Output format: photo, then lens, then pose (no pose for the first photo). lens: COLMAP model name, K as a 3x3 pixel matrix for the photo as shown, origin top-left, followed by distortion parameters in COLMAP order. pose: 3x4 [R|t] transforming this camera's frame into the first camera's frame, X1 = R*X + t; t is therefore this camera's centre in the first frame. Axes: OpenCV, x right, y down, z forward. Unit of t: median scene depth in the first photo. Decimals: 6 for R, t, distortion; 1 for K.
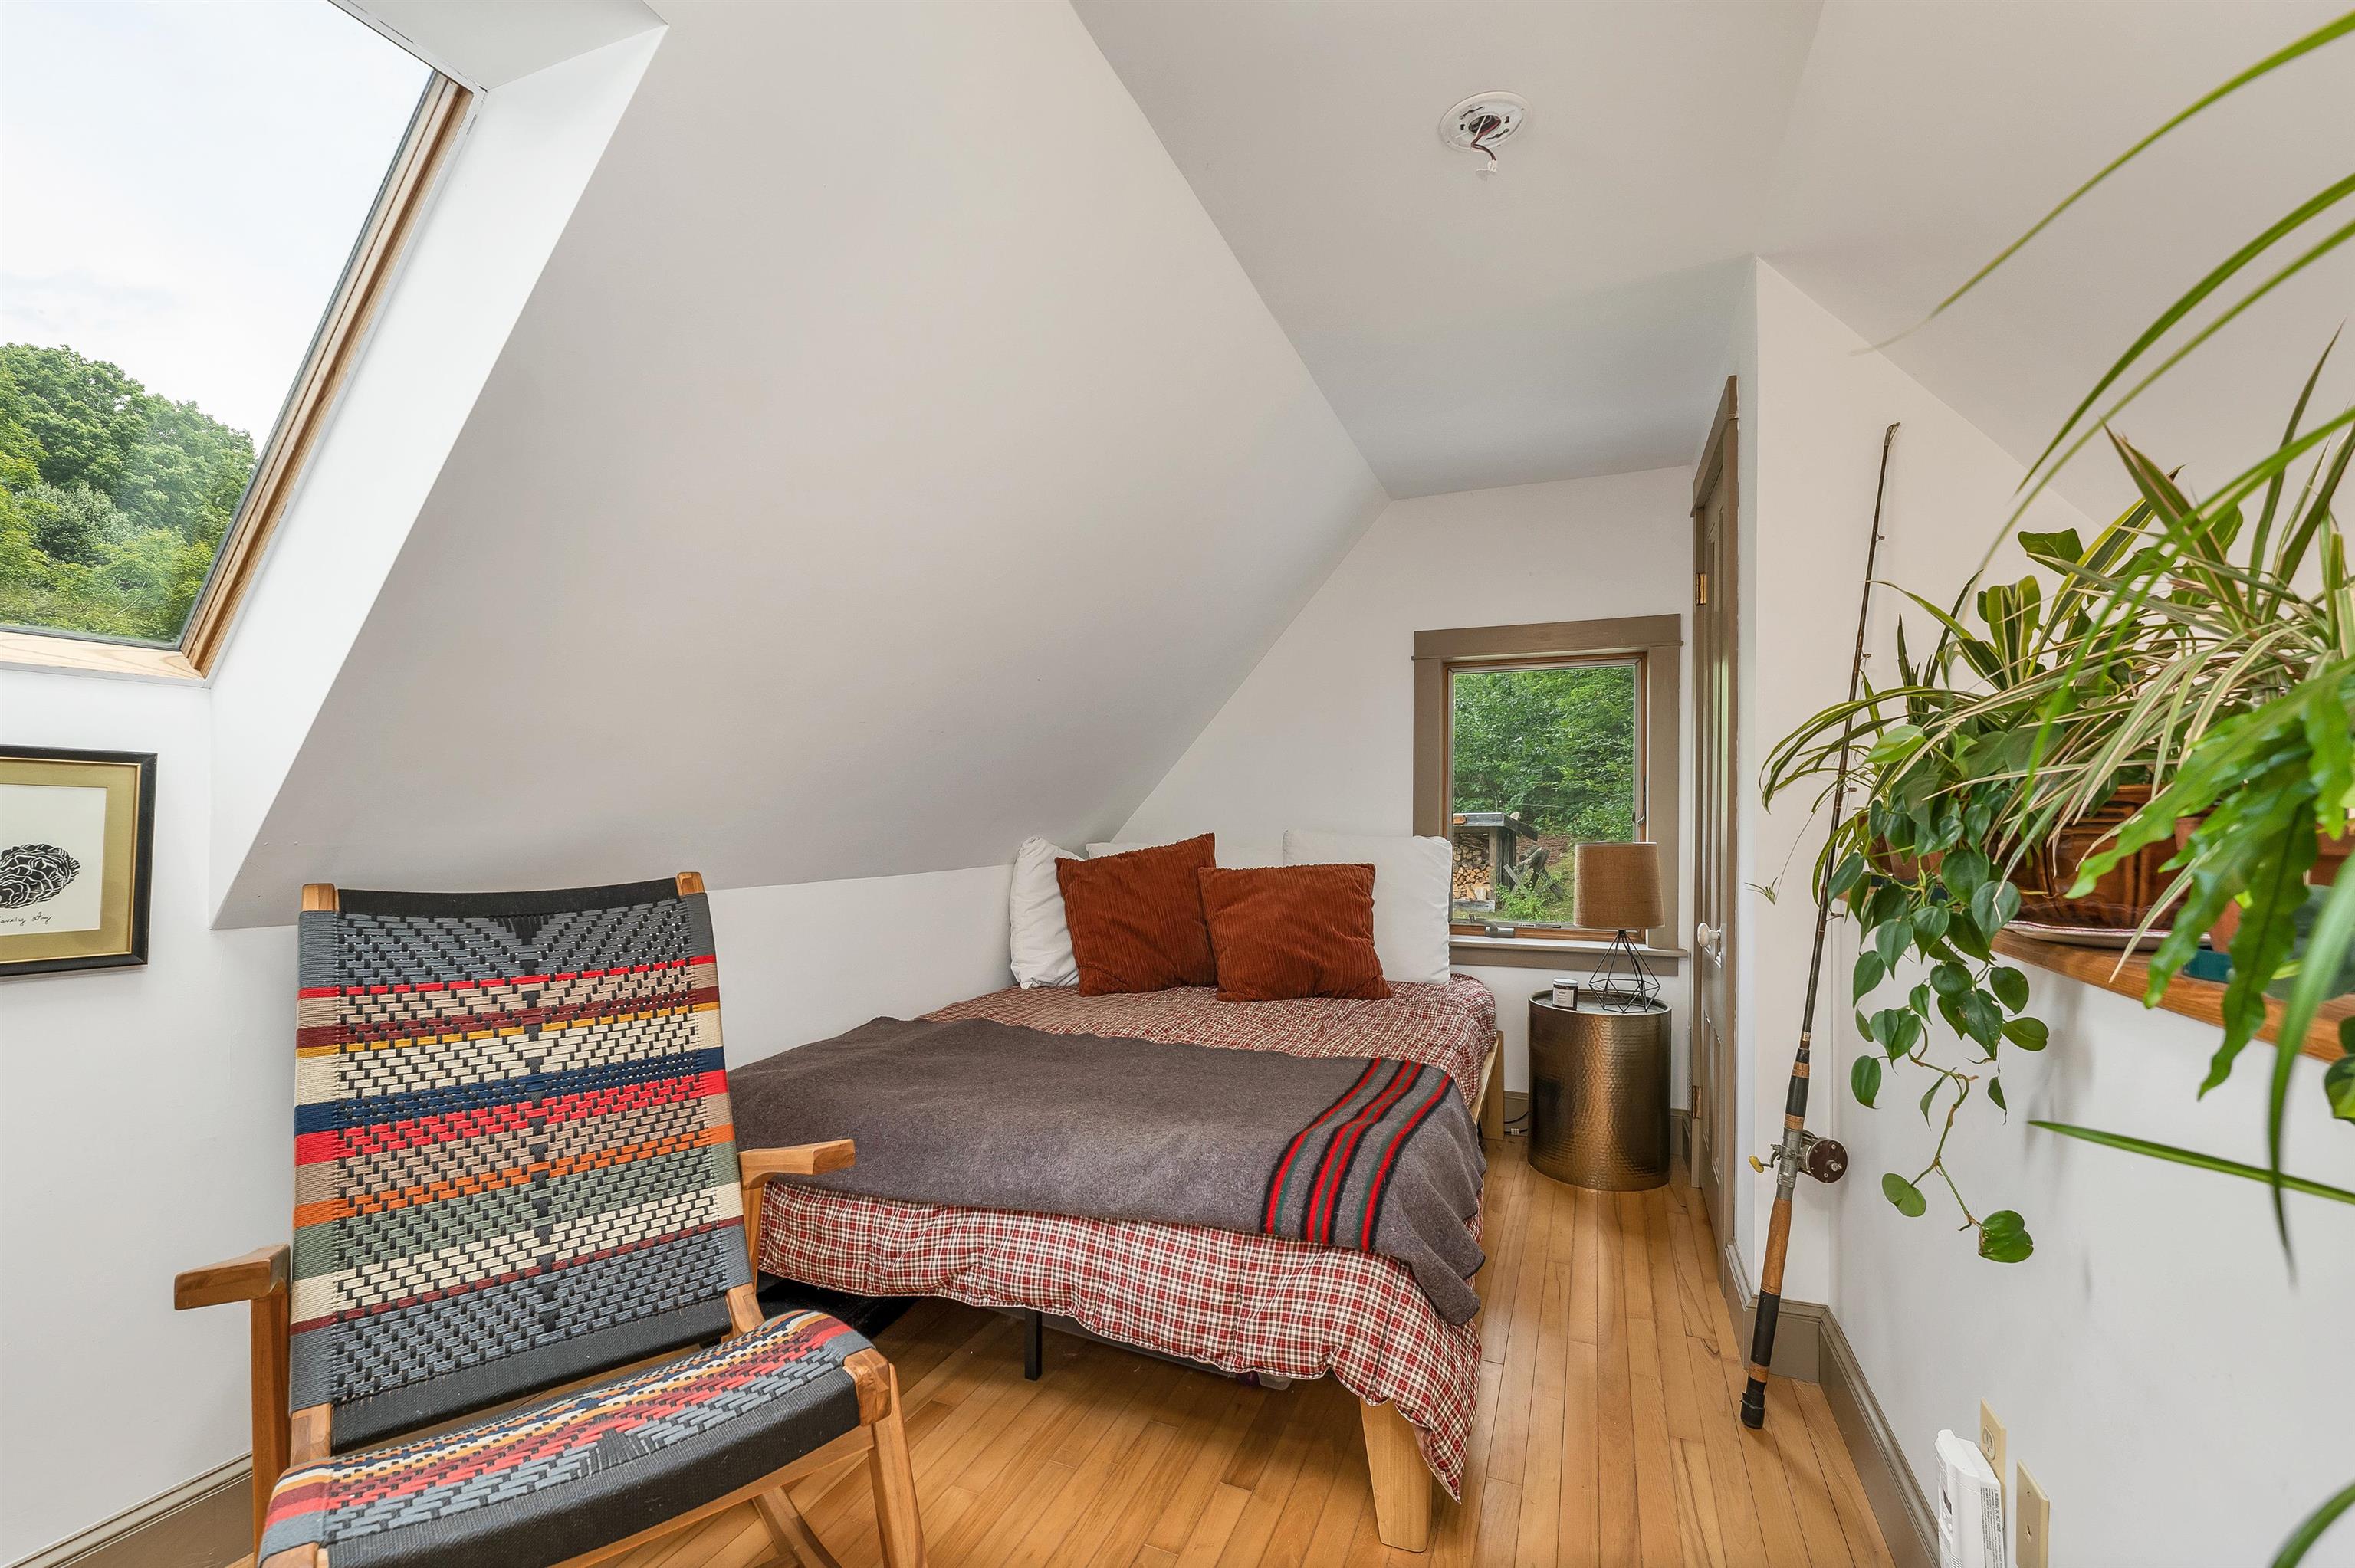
lens RADIAL K [[987.8, 0, 1160.1], [0, 987.8, 787.8], [0, 0, 1]] dist [-0.000022, -0.000069]
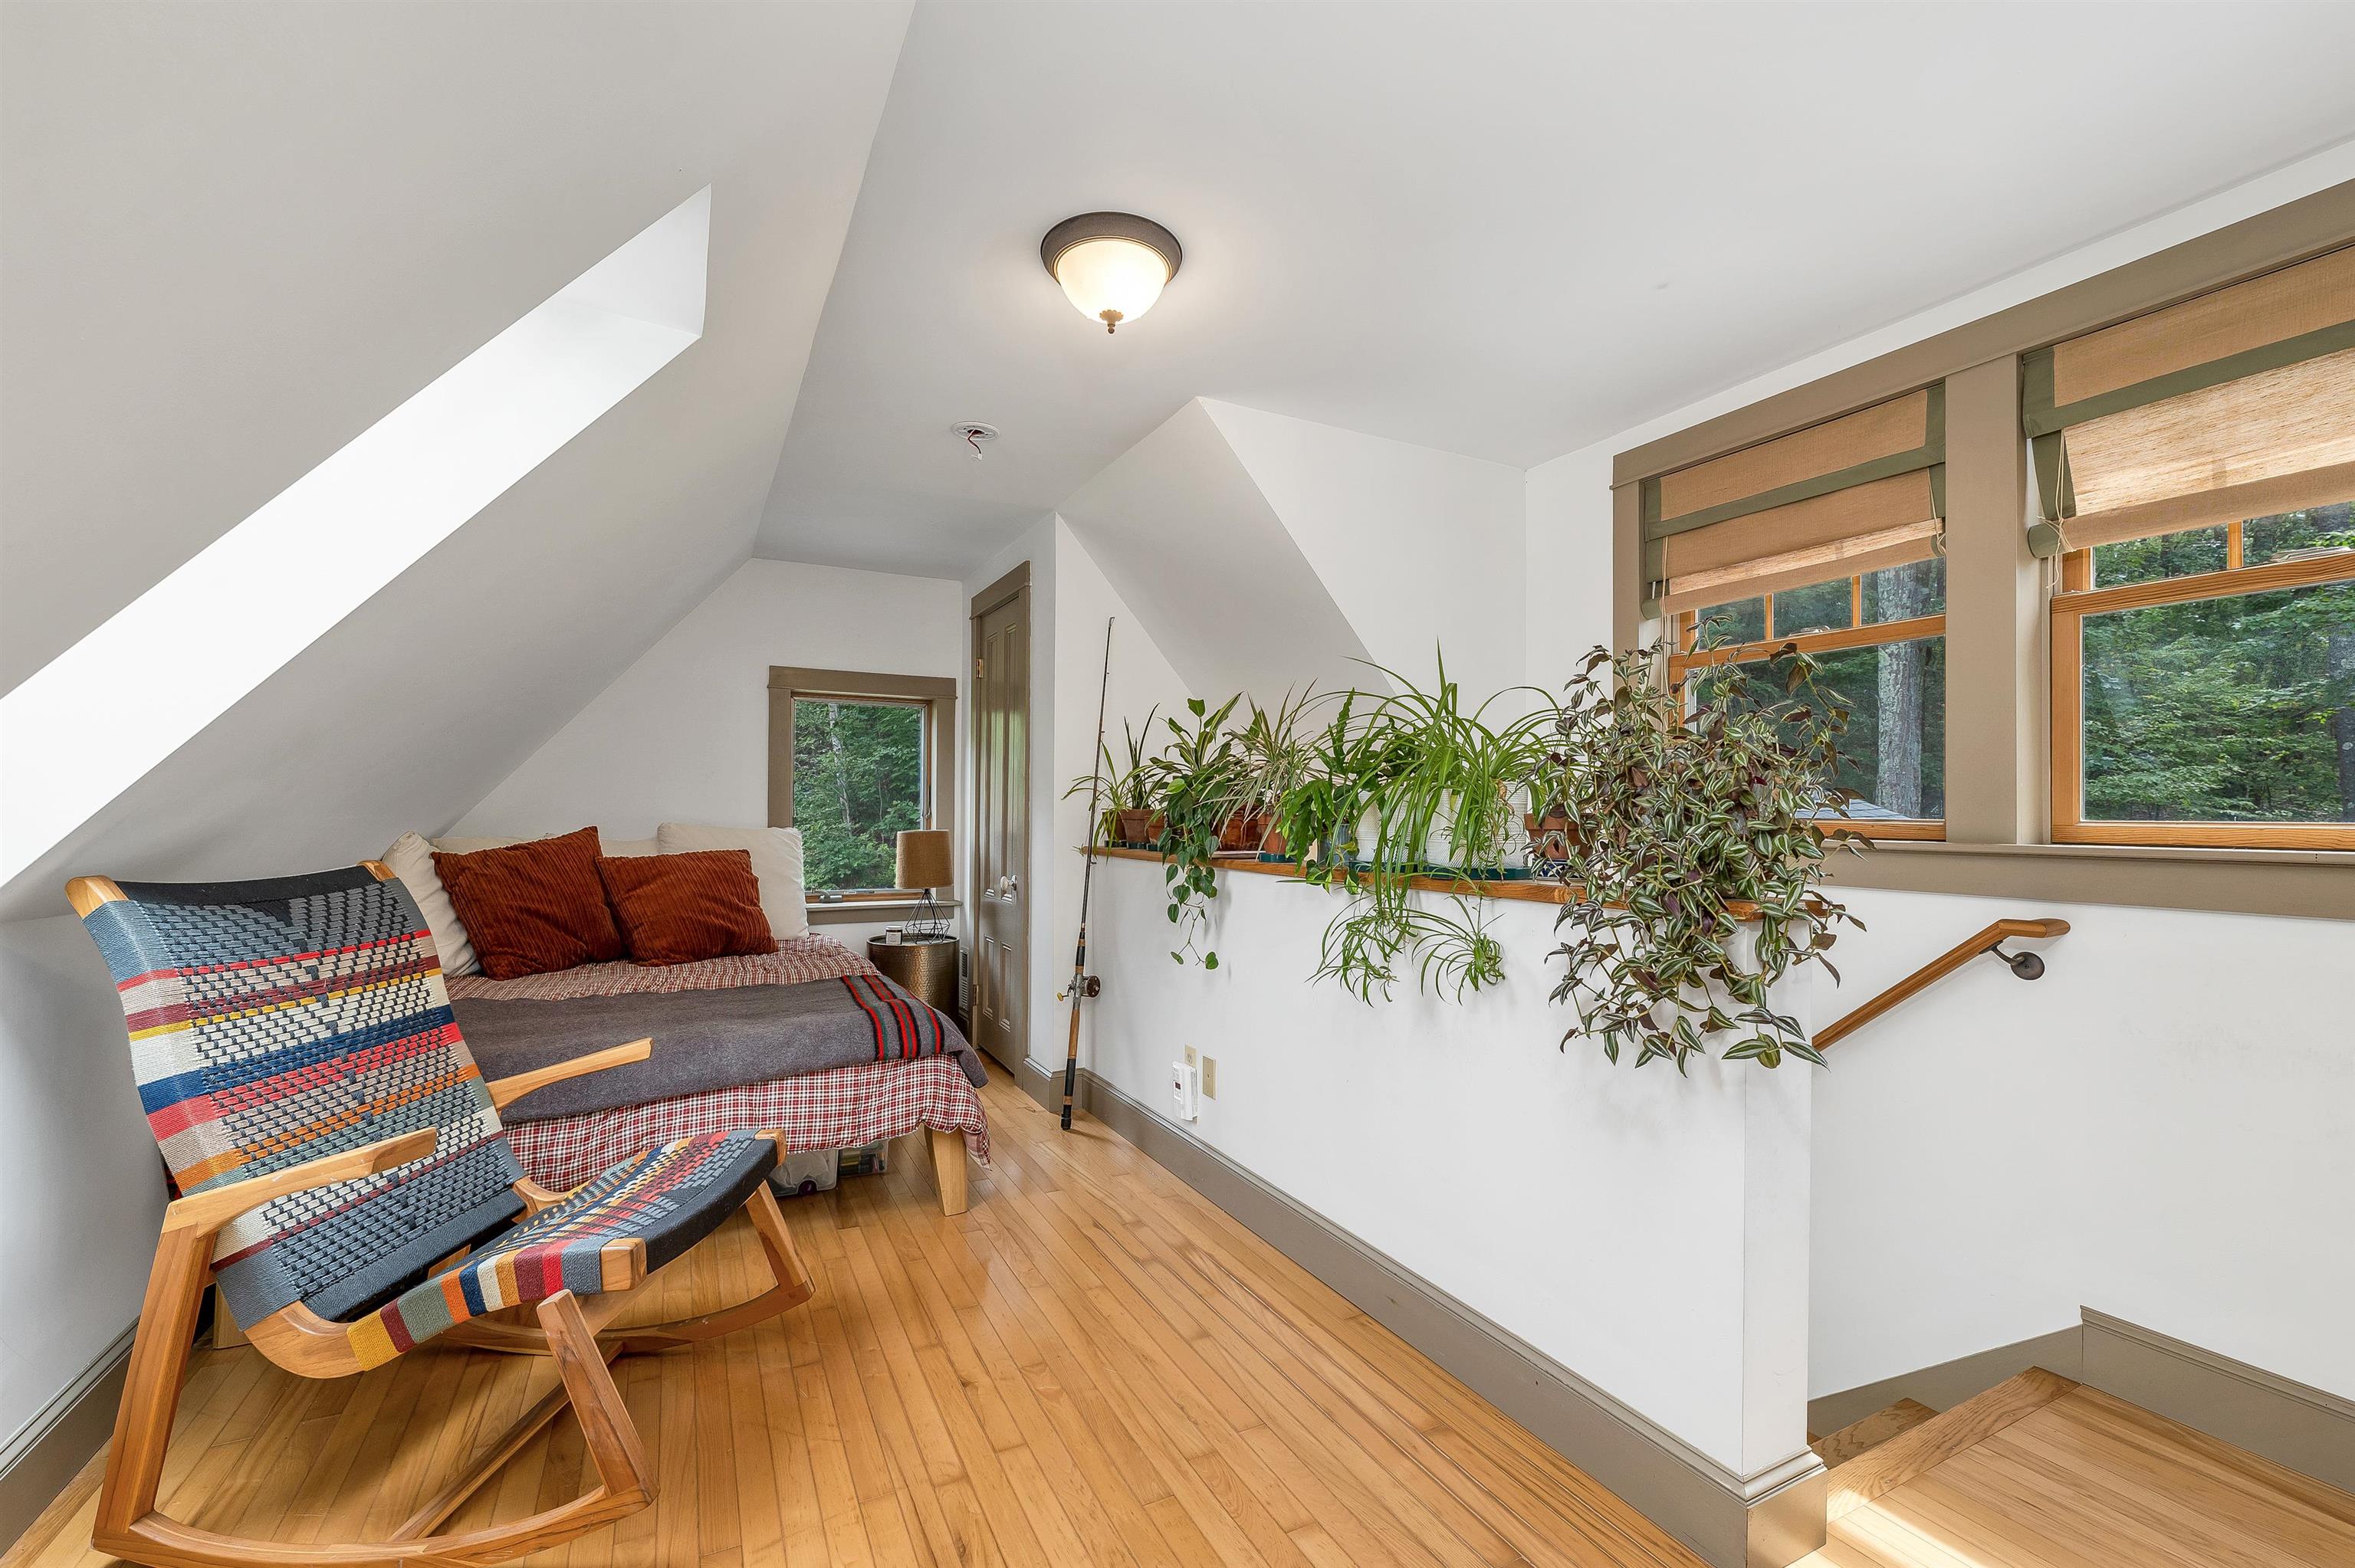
lens RADIAL K [[987.8, 0, 1160.1], [0, 987.8, 787.8], [0, 0, 1]] dist [-0.000022, -0.000069]
pose [[0.646563, 0.024153, 0.762478, -0.841050], [-0.026906, 0.999599, -0.008849, -0.009627], [-0.762386, -0.014794, 0.646954, -0.427270]]
